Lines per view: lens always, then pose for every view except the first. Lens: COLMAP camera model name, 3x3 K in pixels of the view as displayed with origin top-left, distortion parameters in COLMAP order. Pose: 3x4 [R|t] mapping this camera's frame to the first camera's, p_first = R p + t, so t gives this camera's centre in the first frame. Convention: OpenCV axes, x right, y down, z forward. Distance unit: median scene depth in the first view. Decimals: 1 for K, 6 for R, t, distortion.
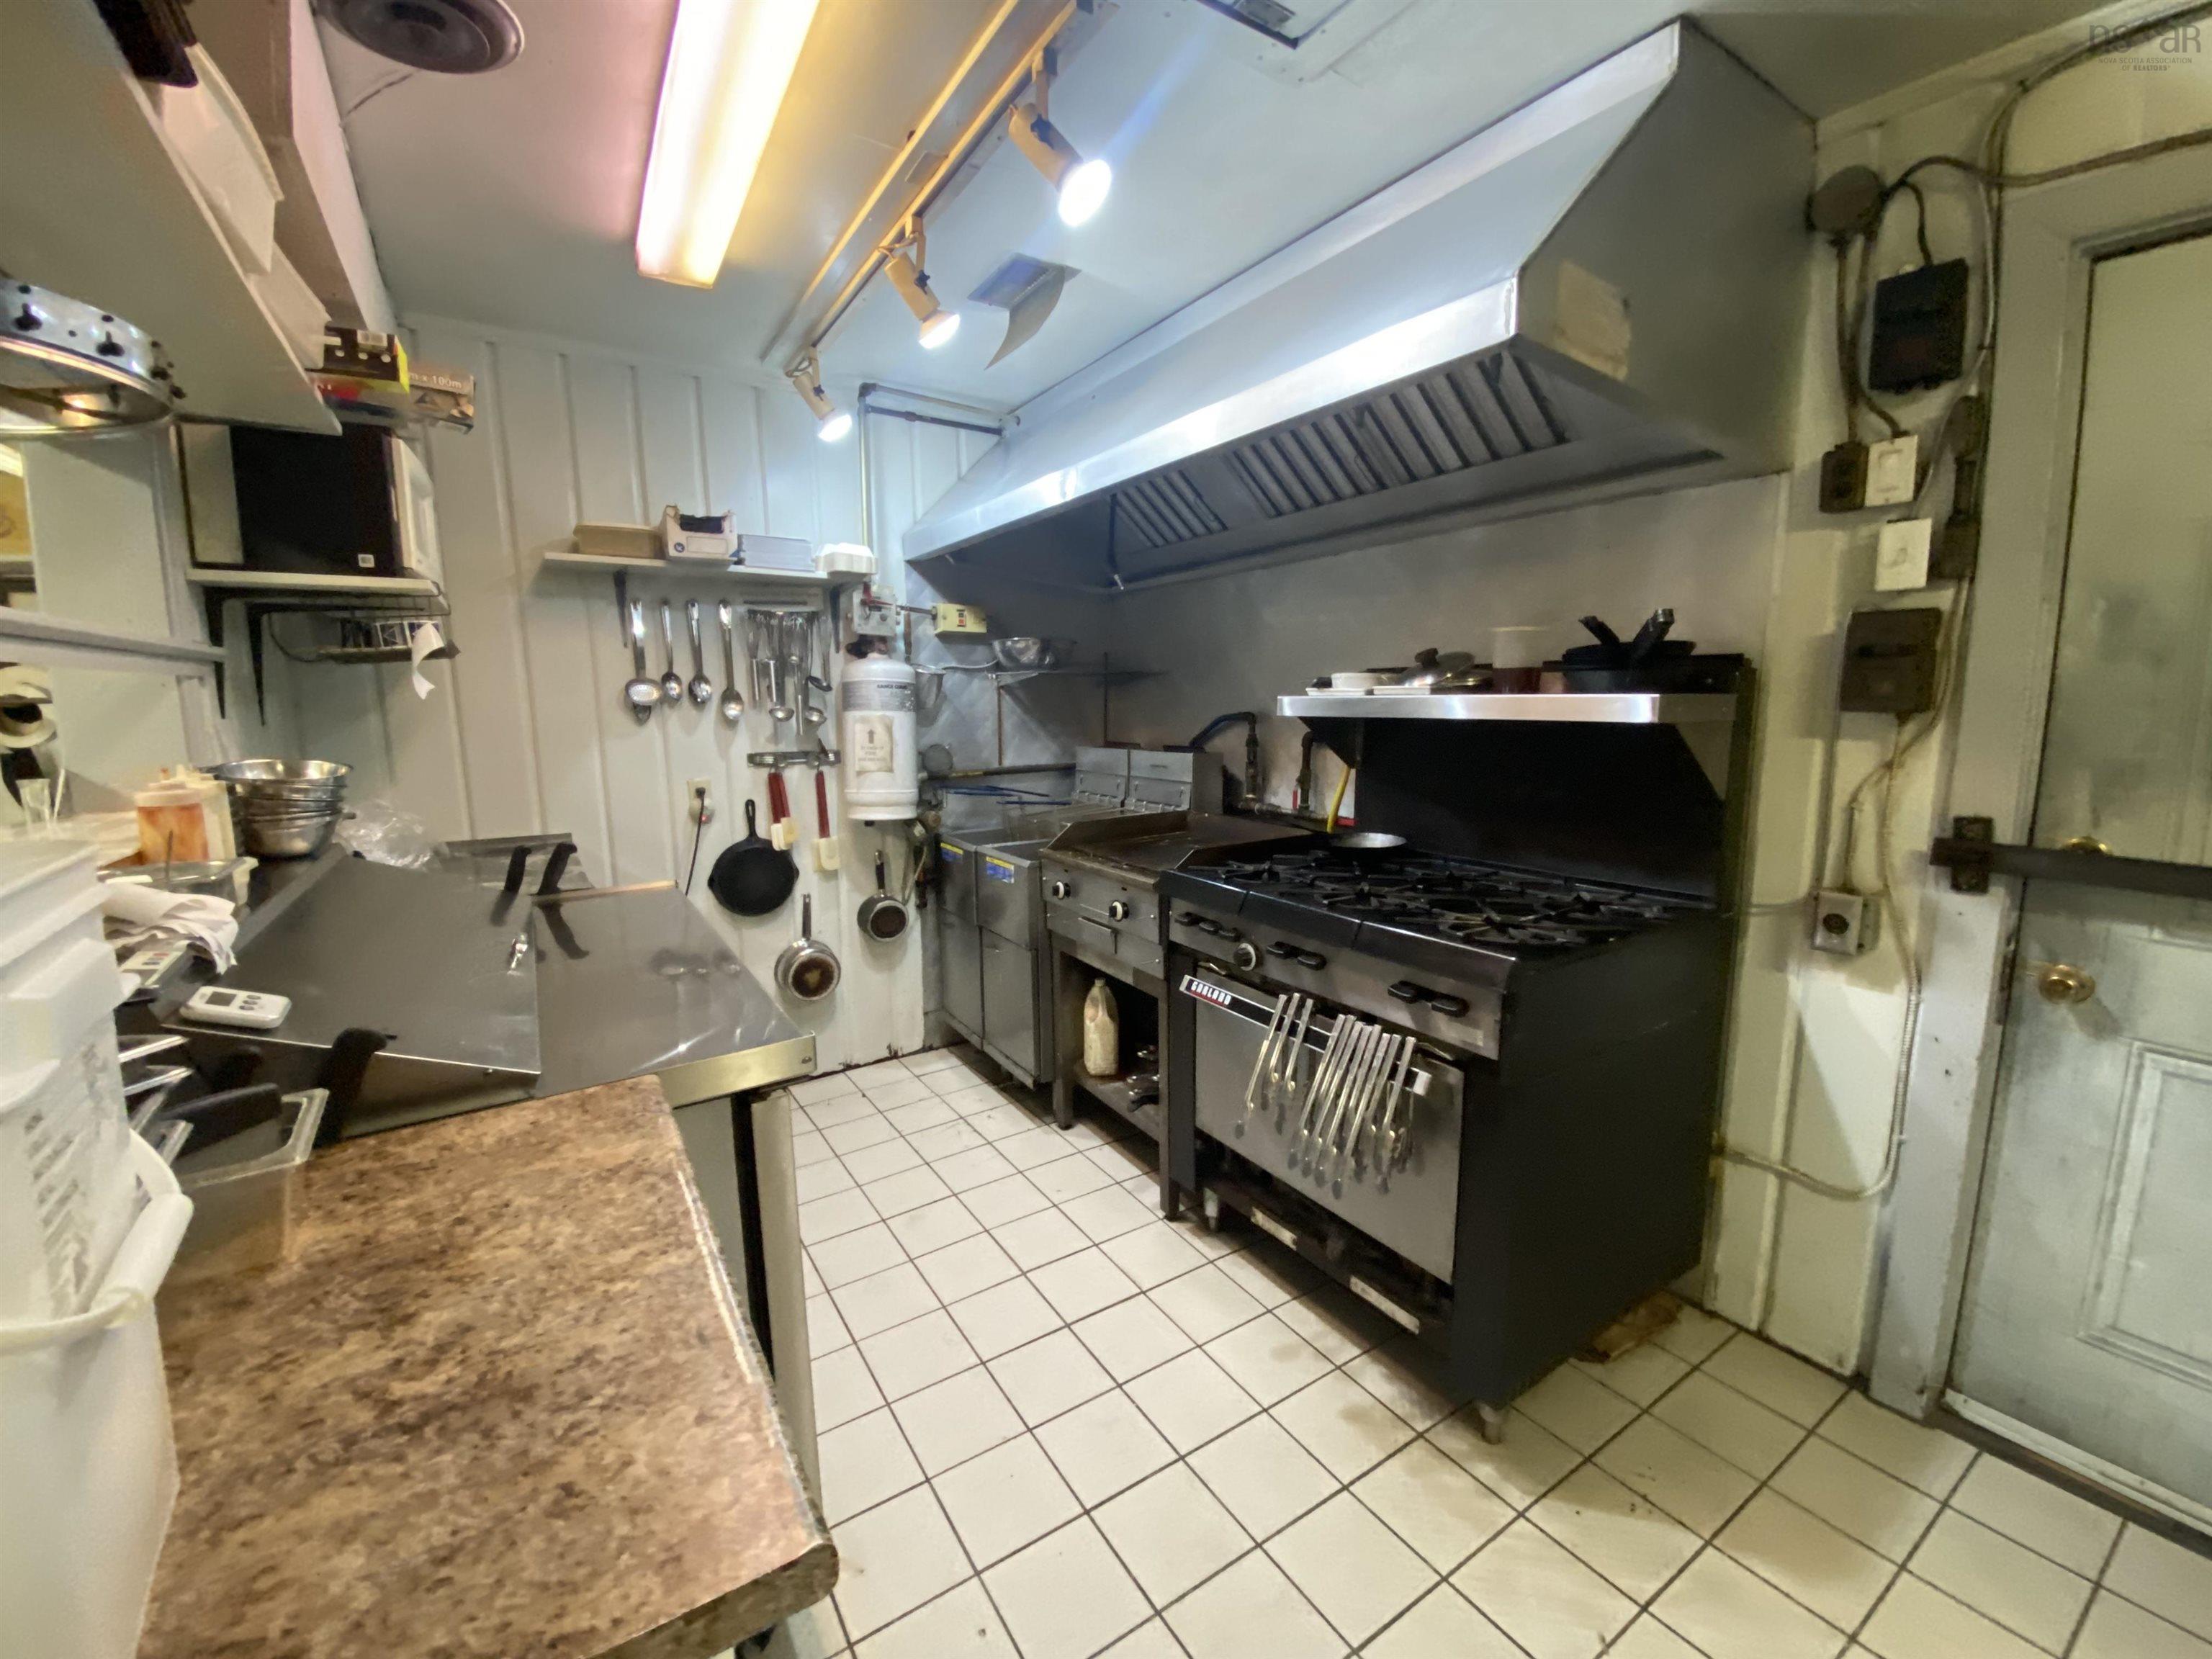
lens RADIAL K [[890.1, 0, 1106.6], [0, 890.1, 841.6], [0, 0, 1]] dist [0.001339, -0.013618]
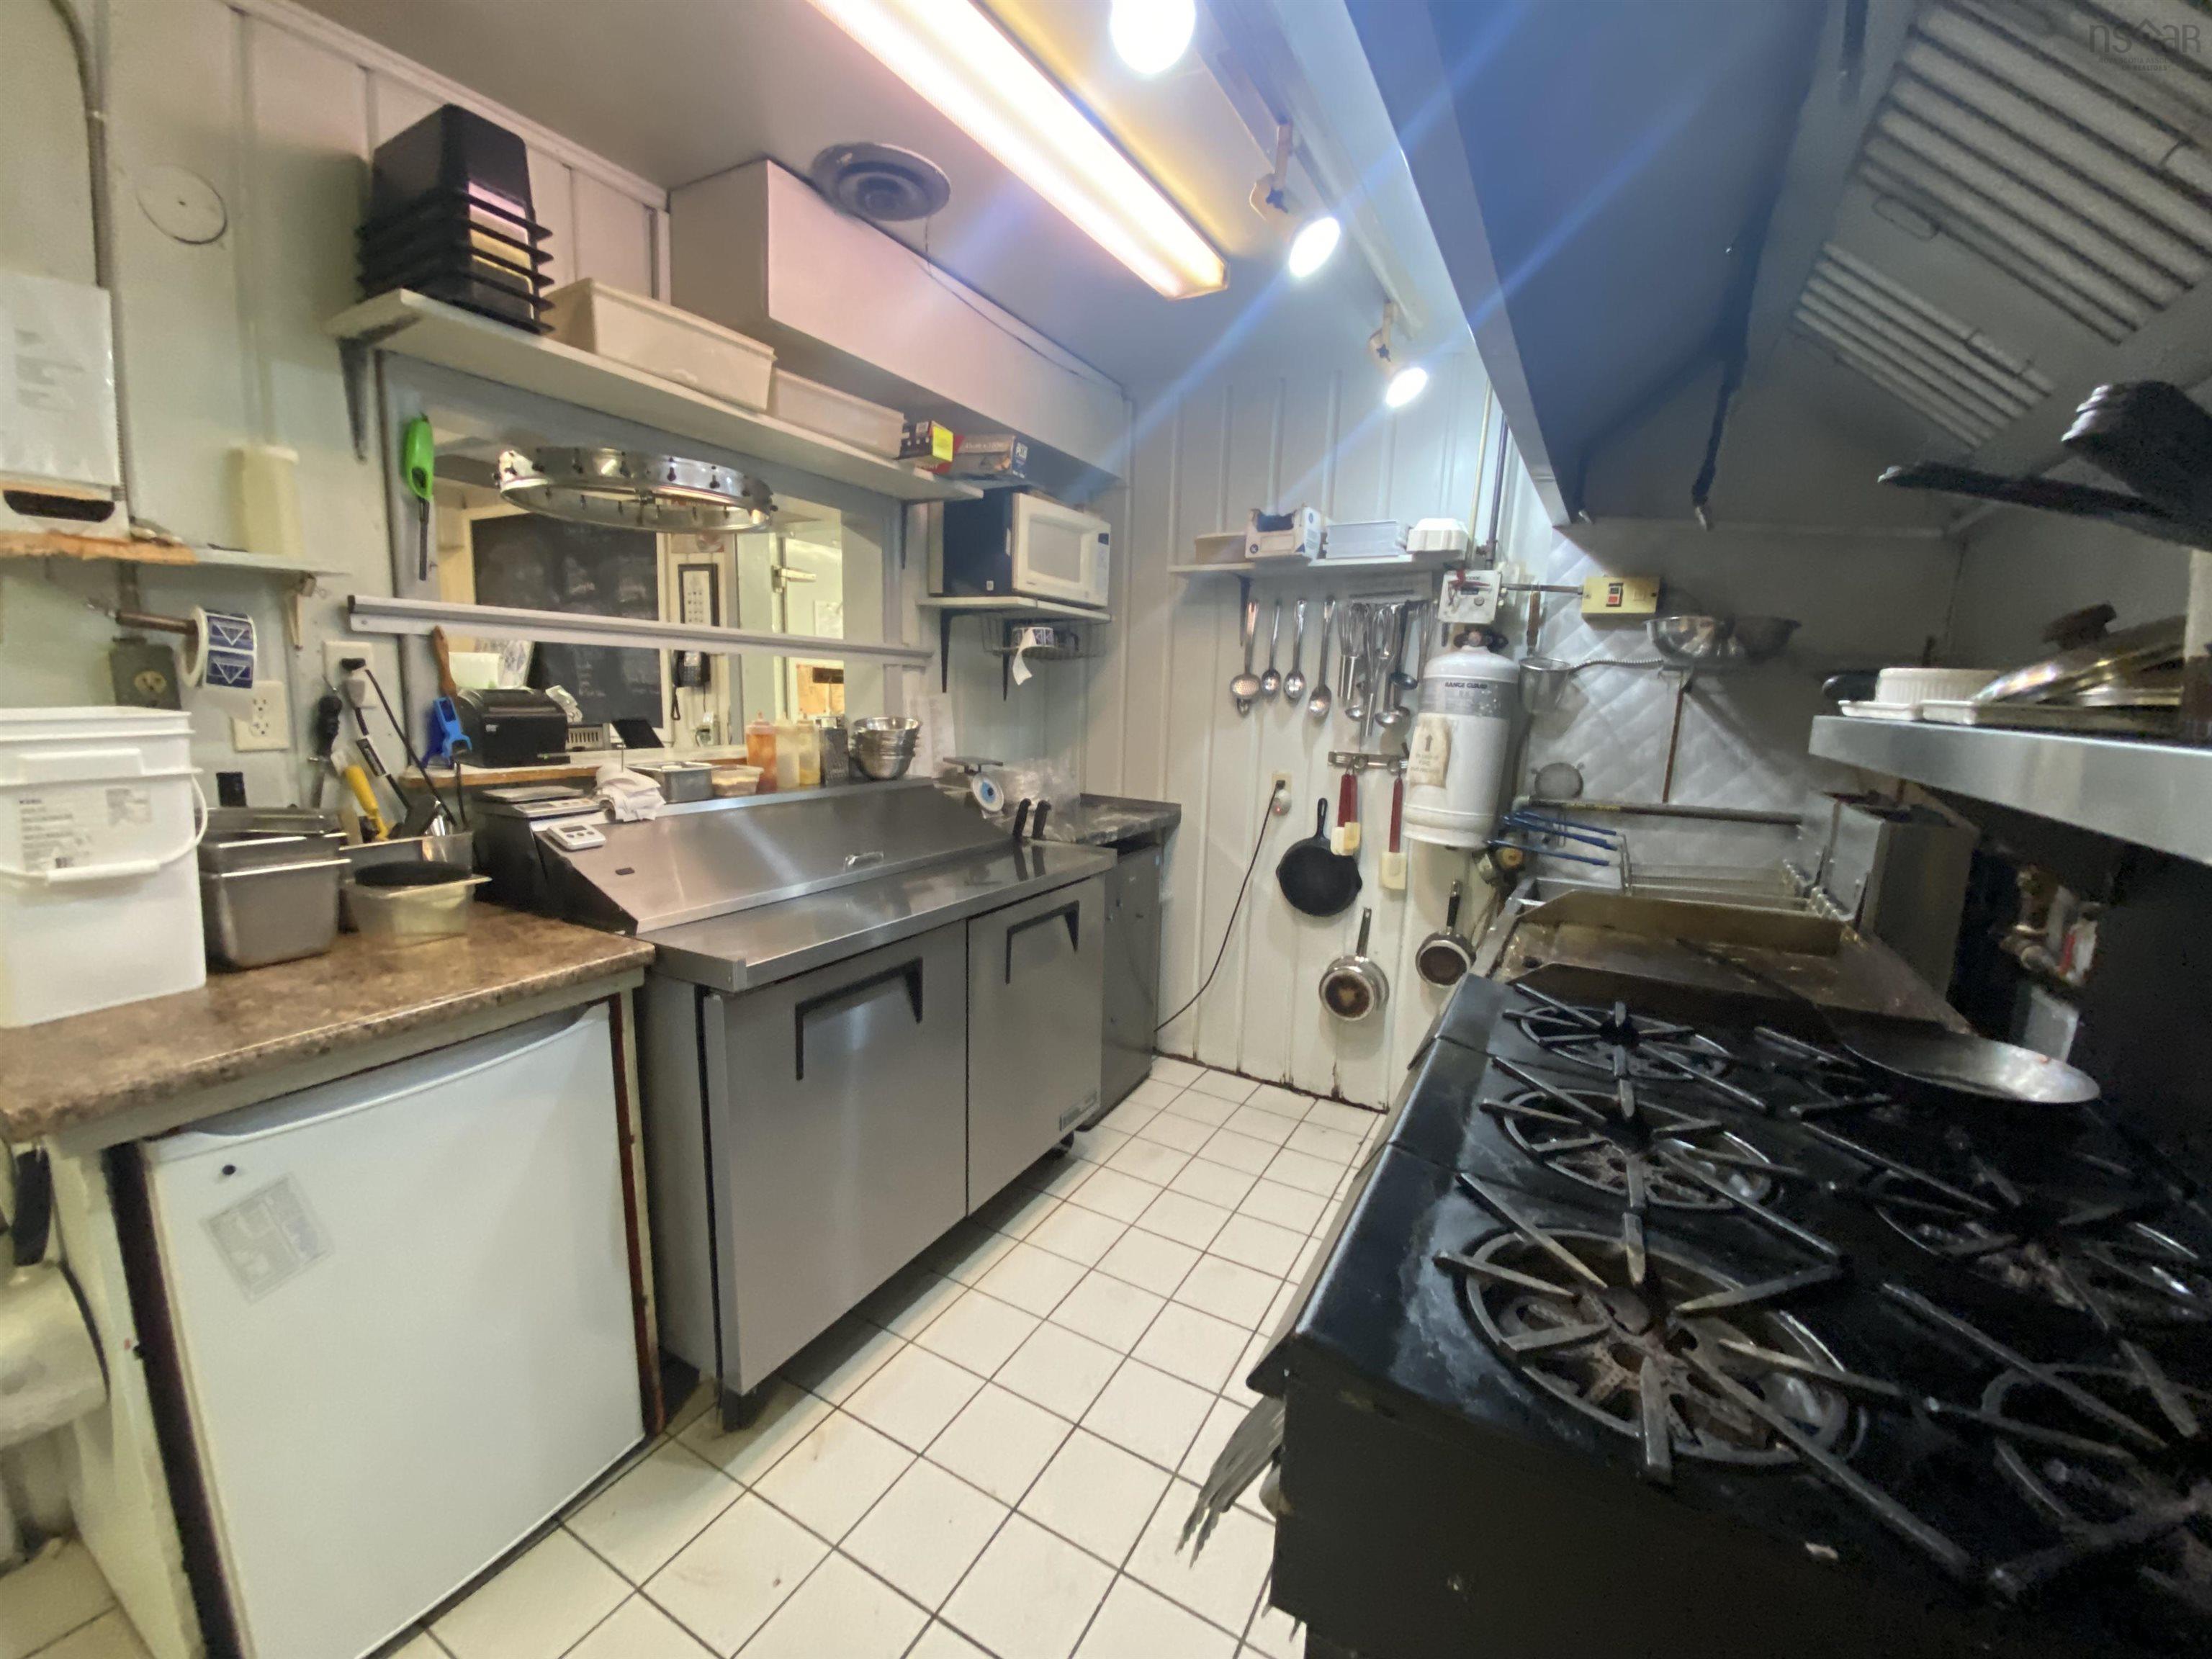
lens RADIAL K [[889.7, 0, 1105.0], [0, 889.7, 835.4], [0, 0, 1]] dist [0.017151, -0.018571]
pose [[0.454844, 0.164480, -0.875250, 0.358896], [-0.174925, 0.980152, 0.093289, -0.057016], [0.873223, 0.110671, 0.474588, 0.331676]]
